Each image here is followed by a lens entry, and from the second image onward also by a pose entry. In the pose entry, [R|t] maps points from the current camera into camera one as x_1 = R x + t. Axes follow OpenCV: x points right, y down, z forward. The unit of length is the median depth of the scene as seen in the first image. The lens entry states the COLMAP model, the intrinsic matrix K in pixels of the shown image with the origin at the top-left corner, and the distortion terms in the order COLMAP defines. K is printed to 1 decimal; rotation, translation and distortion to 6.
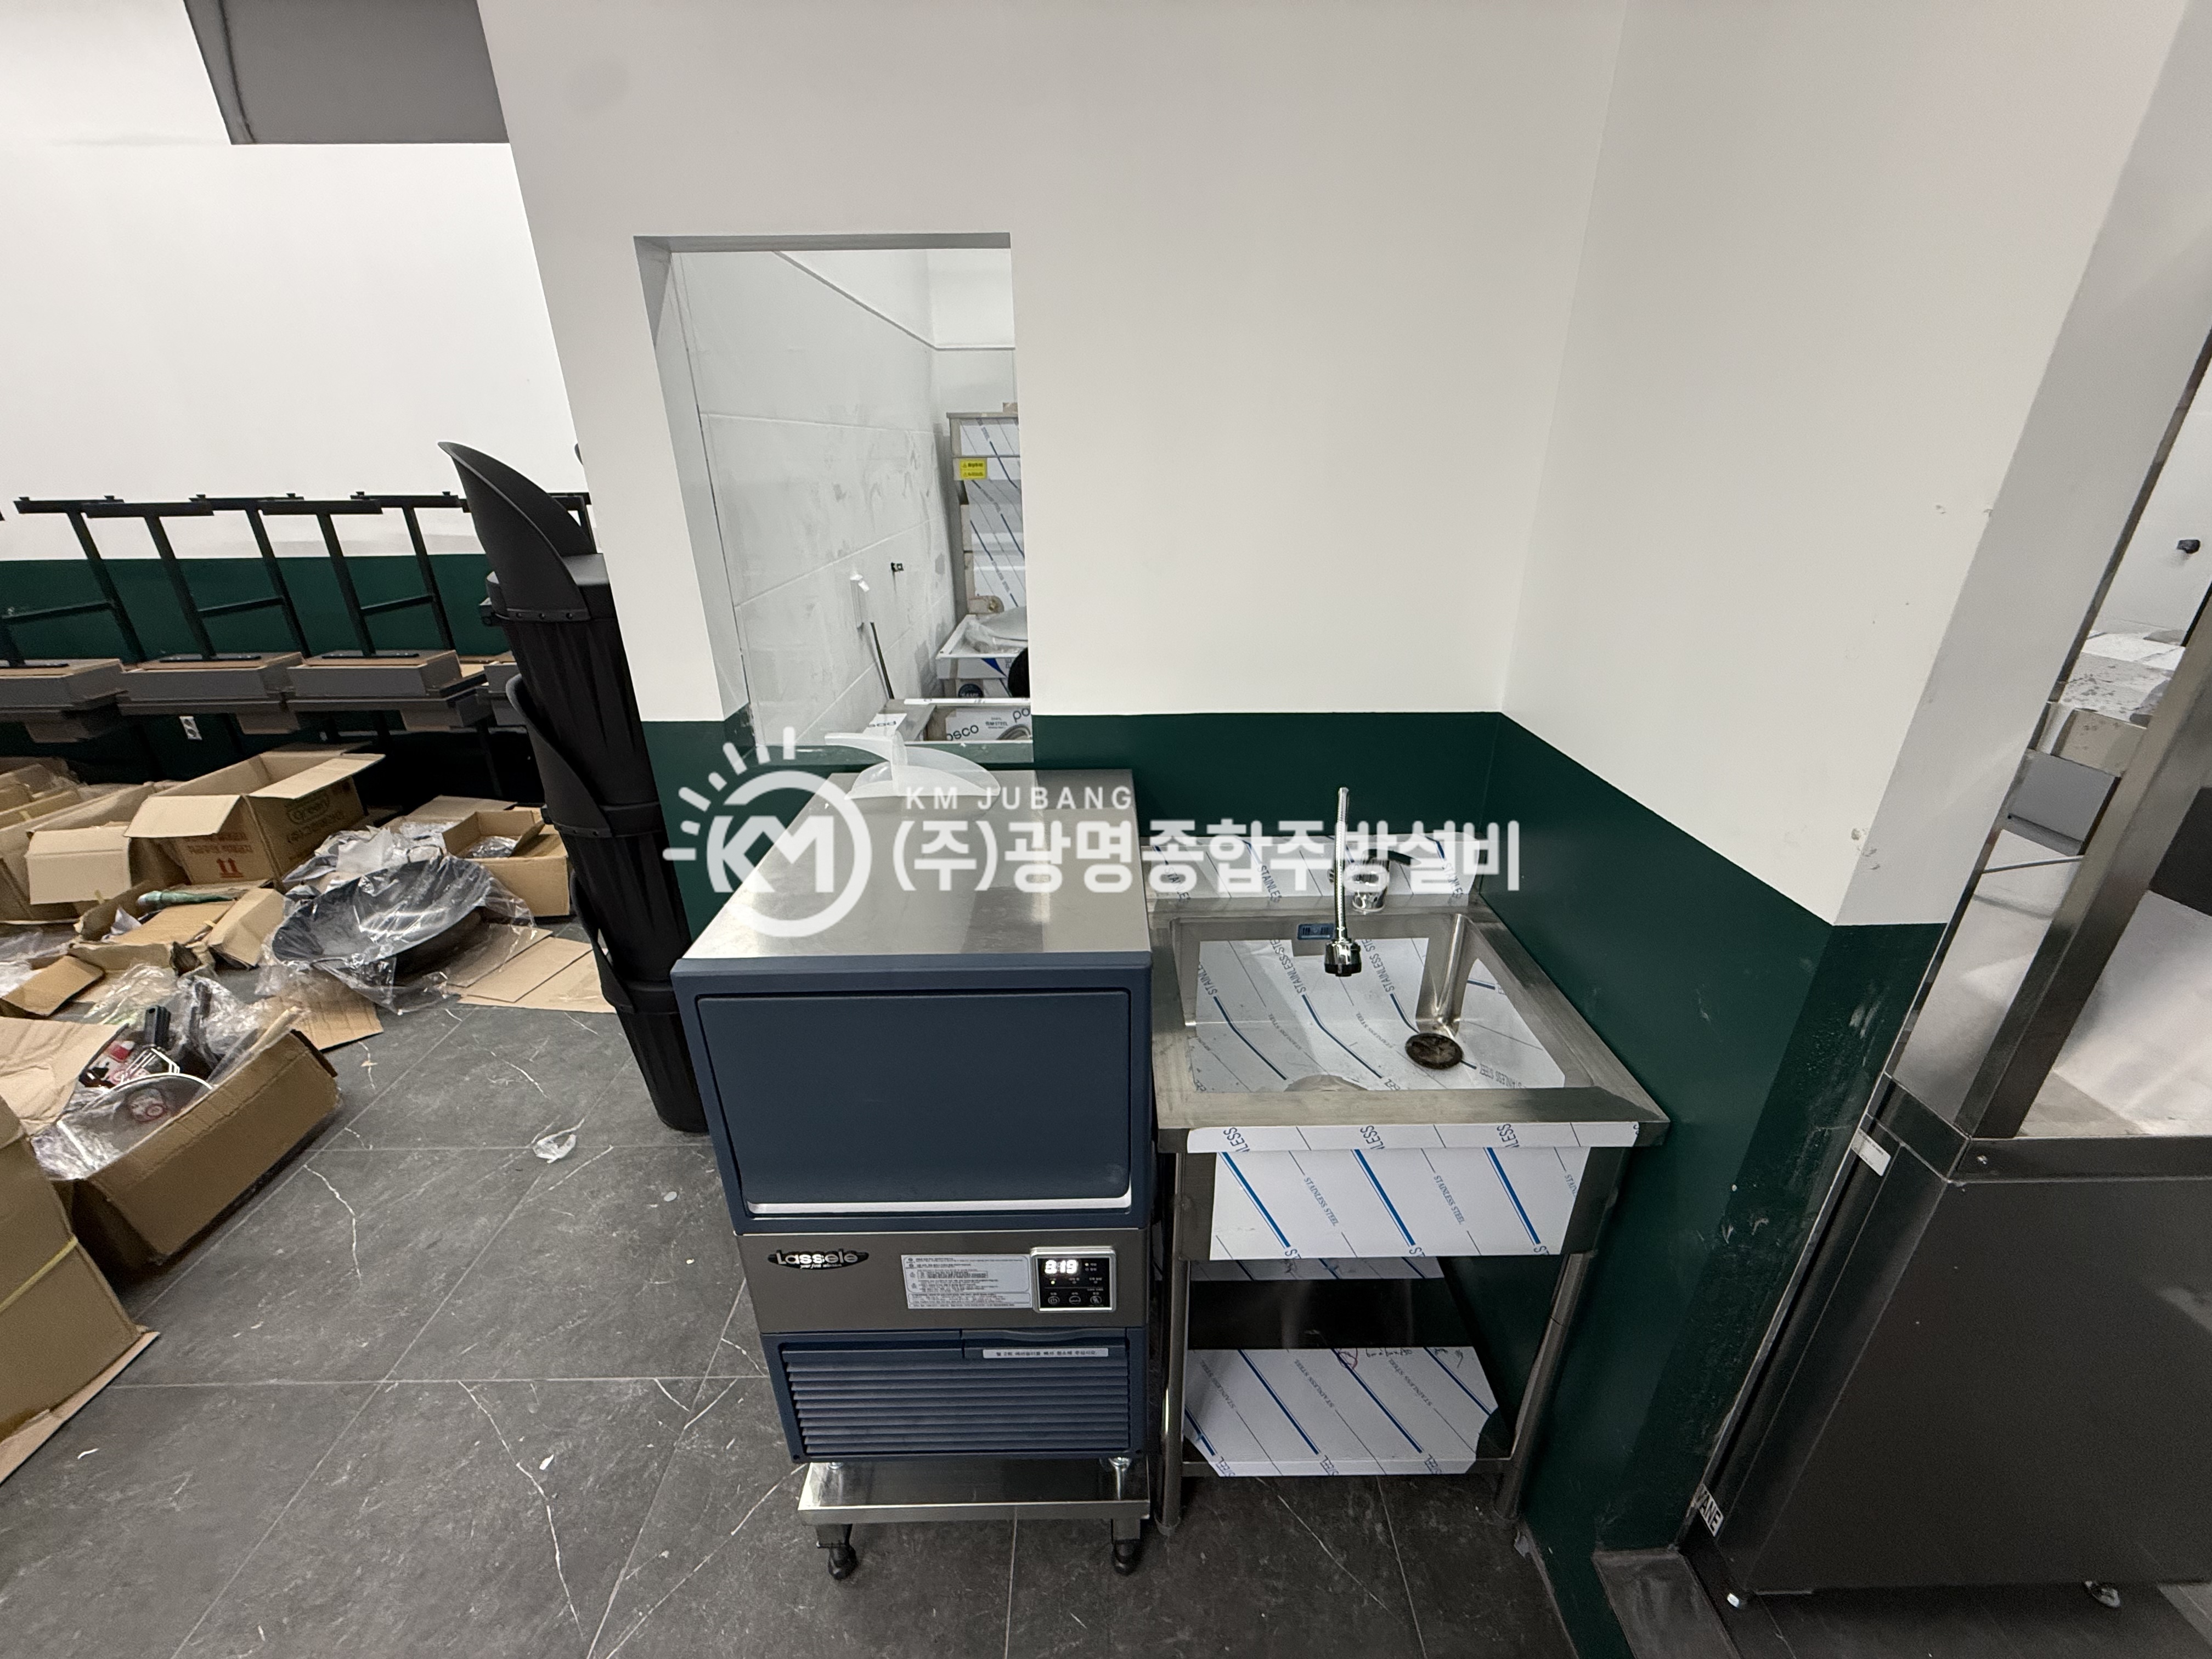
lens RADIAL K [[875.4, 0, 1101.7], [0, 875.4, 832.5], [0, 0, 1]] dist [-0.003890, 0.001448]
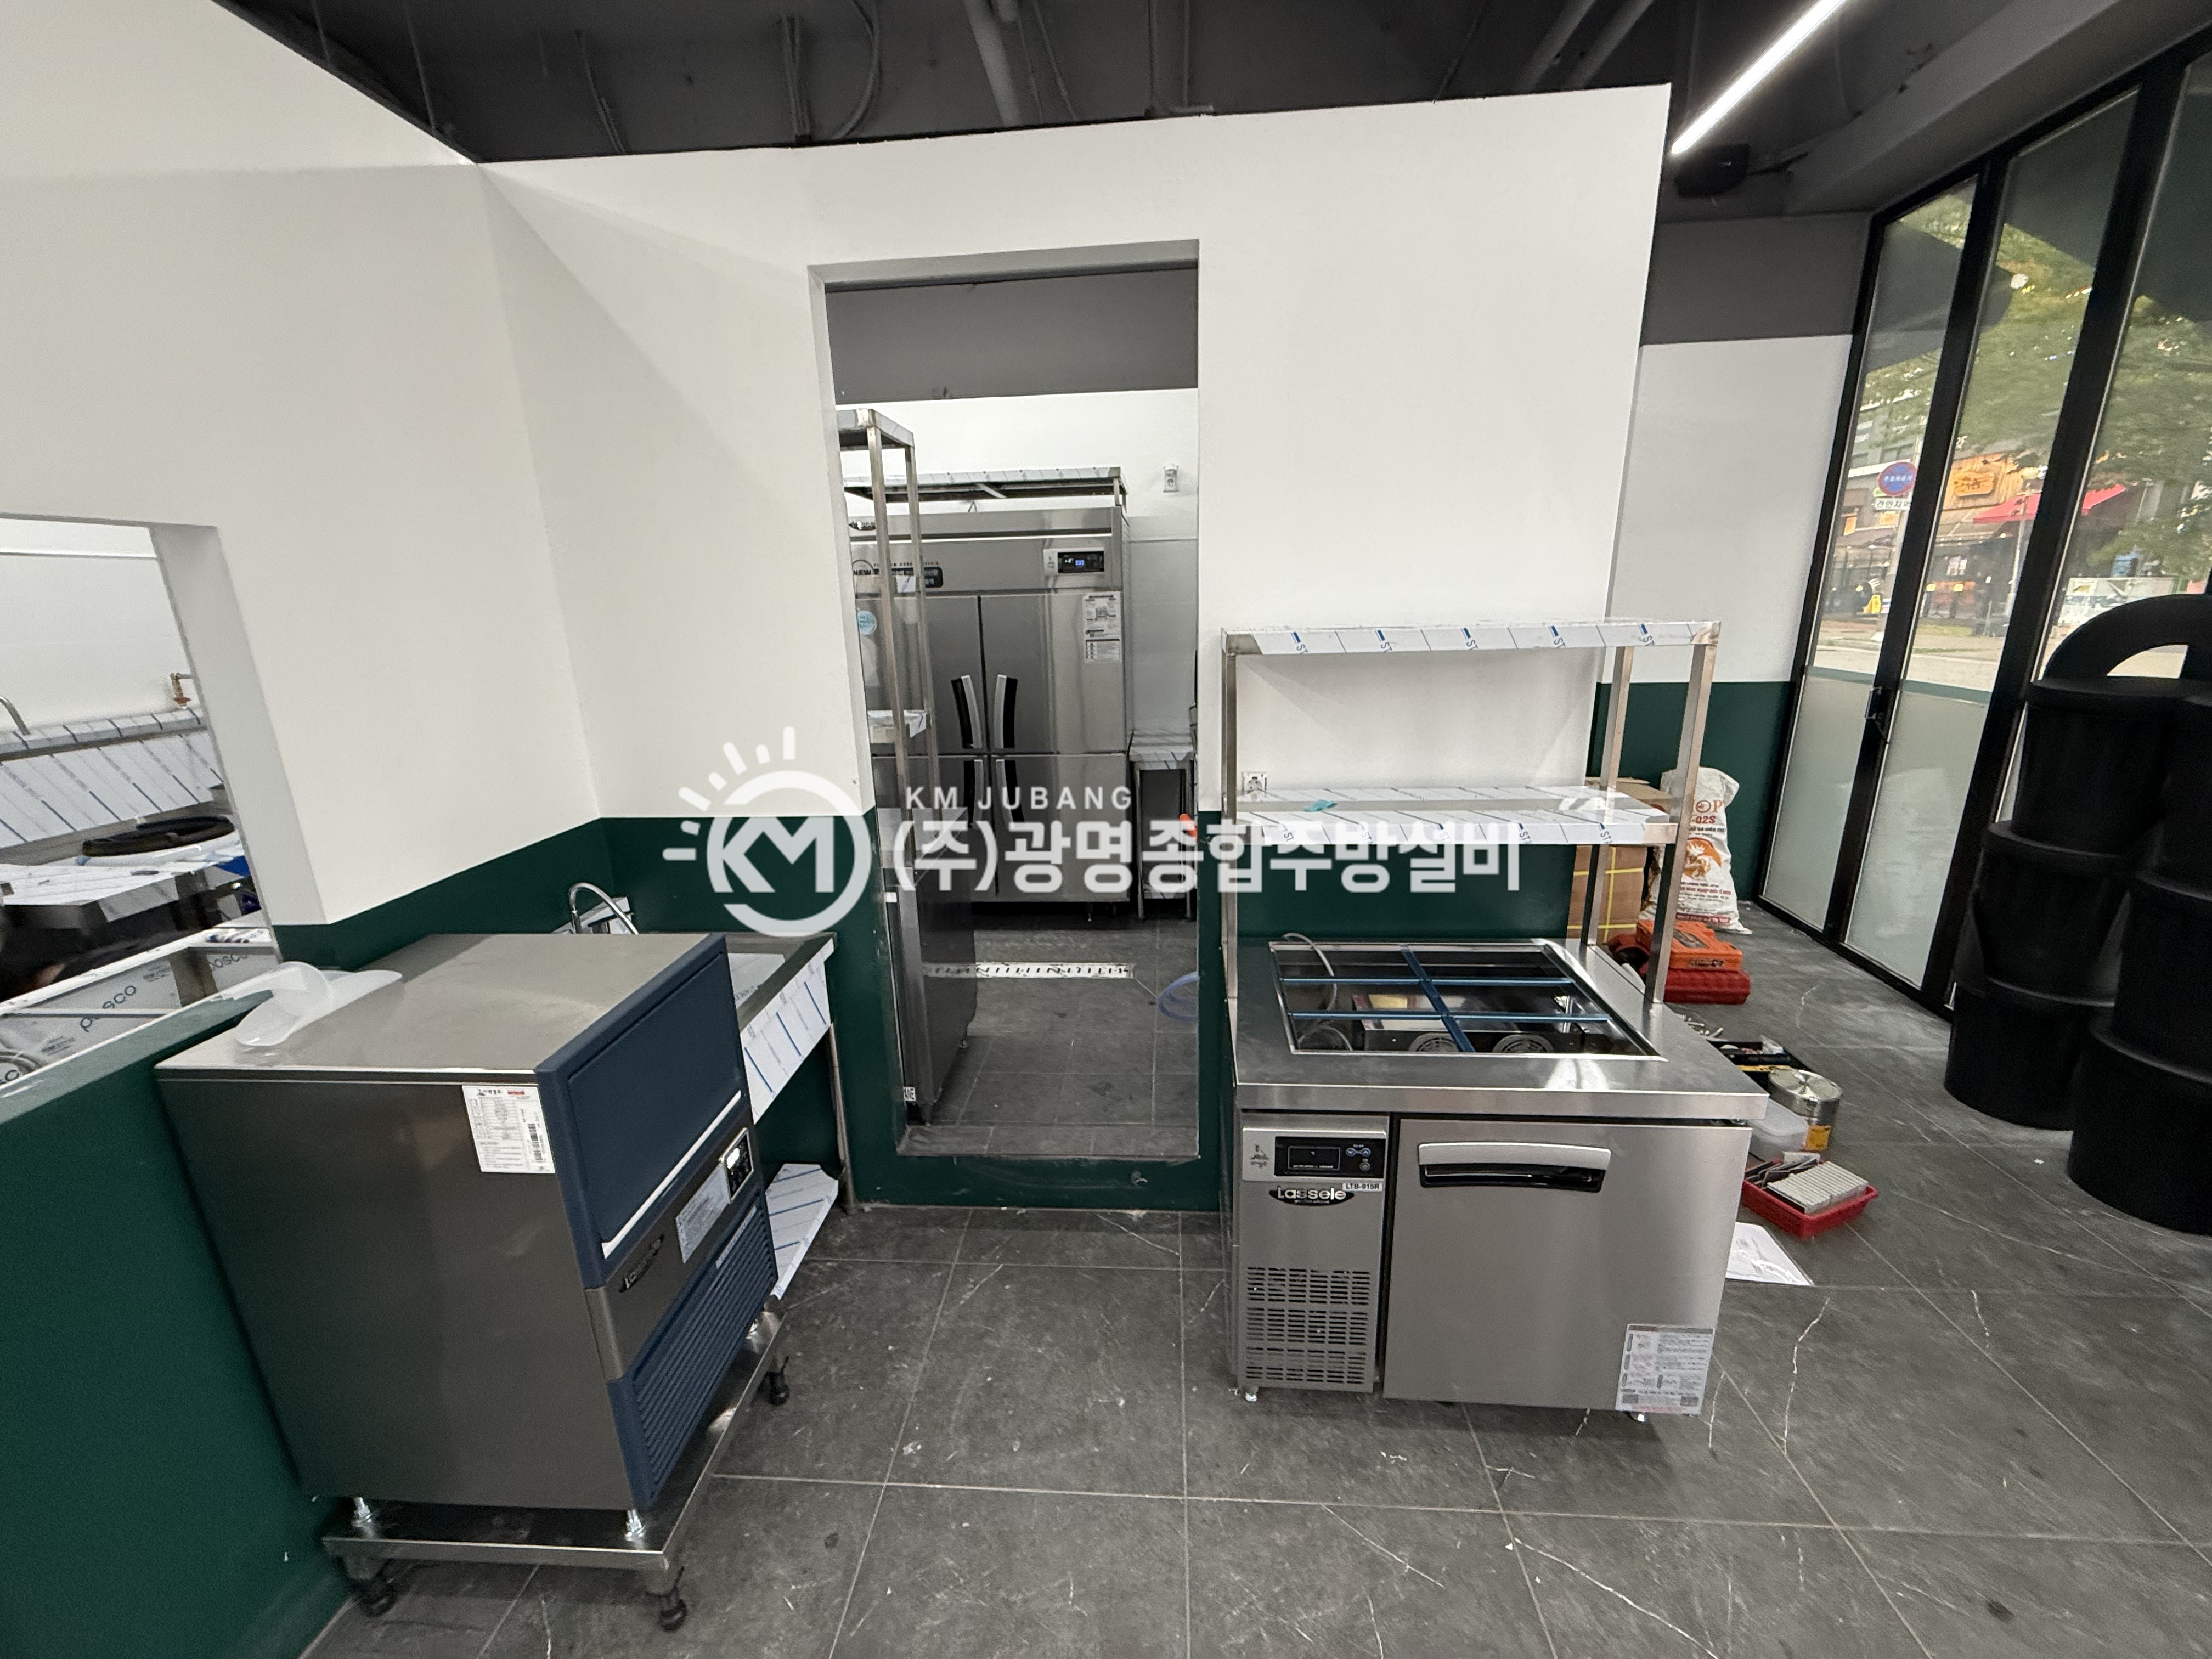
lens RADIAL K [[875.4, 0, 1102.0], [0, 875.4, 834.1], [0, 0, 1]] dist [-0.003890, 0.001448]
pose [[0.080469, -0.259193, 0.962468, -1.206049], [0.421979, 0.883658, 0.202689, -0.055066], [-0.903027, 0.389831, 0.180481, -0.106528]]
